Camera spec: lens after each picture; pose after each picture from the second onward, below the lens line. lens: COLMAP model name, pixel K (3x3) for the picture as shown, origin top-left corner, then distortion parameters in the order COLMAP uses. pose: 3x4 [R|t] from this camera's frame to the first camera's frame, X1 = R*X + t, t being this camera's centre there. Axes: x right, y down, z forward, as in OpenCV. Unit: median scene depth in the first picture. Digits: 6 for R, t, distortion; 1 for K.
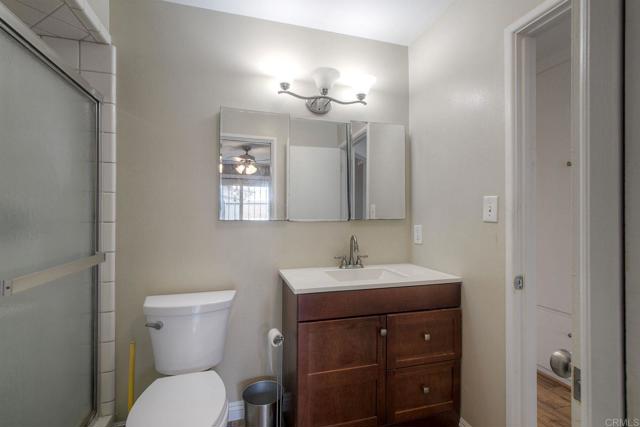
lens RADIAL K [[283.5, 0, 317.5], [0, 283.5, 216.0], [0, 0, 1]] dist [0.000278, -0.000144]
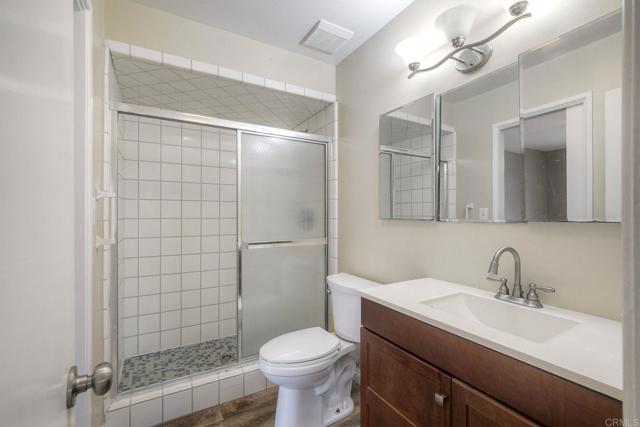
lens RADIAL K [[283.5, 0, 315.9], [0, 283.5, 213.6], [0, 0, 1]] dist [0.000278, -0.000144]
pose [[0.239845, -0.003859, -0.970804, 0.711695], [0.002337, 0.999991, -0.003397, -0.002517], [0.970808, -0.001454, 0.239852, 0.530888]]
